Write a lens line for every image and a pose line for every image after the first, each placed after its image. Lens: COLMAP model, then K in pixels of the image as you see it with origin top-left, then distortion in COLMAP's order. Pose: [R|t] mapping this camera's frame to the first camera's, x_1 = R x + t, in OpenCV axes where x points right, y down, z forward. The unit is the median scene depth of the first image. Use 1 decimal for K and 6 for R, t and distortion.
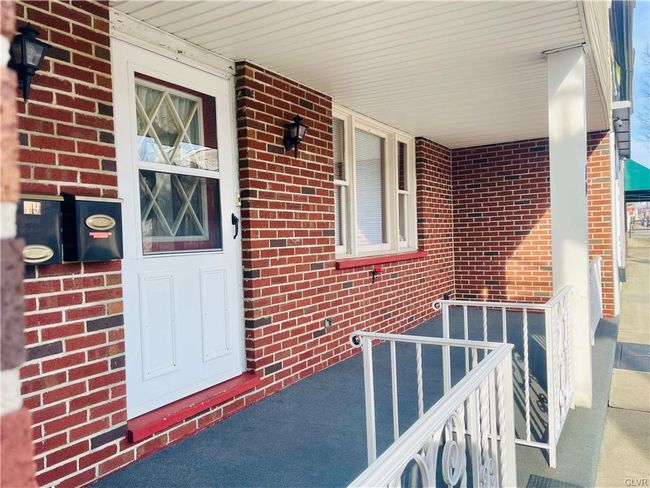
lens RADIAL K [[491.9, 0, 326.3], [0, 491.9, 244.6], [0, 0, 1]] dist [0.073490, -0.052470]
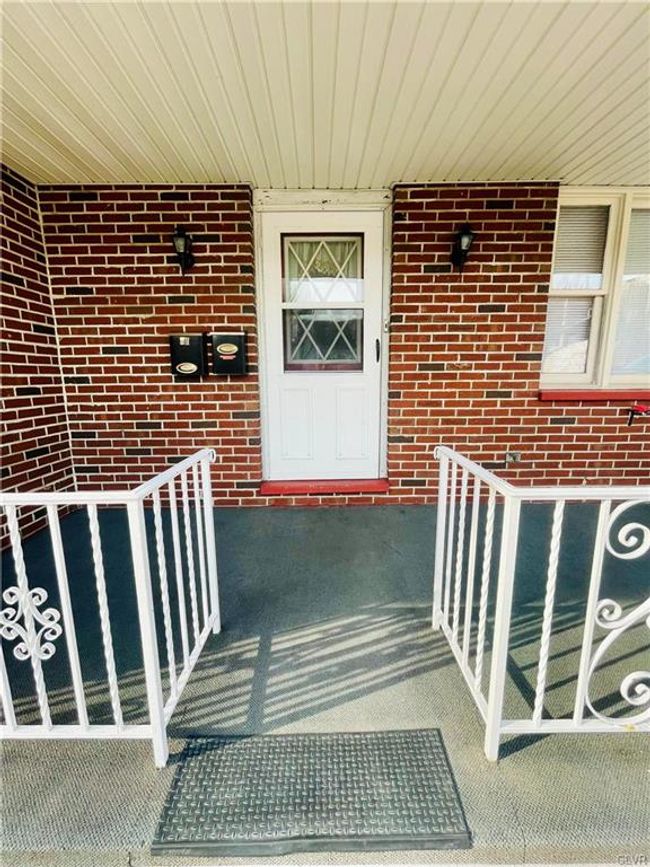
lens RADIAL K [[349.5, 0, 320.4], [0, 349.5, 432.2], [0, 0, 1]] dist [-0.001800, -0.000511]
pose [[0.522475, 0.169626, -0.835611, 0.424930], [-0.023312, 0.982487, 0.184865, 0.001420], [0.852336, -0.077108, 0.517280, 0.444321]]
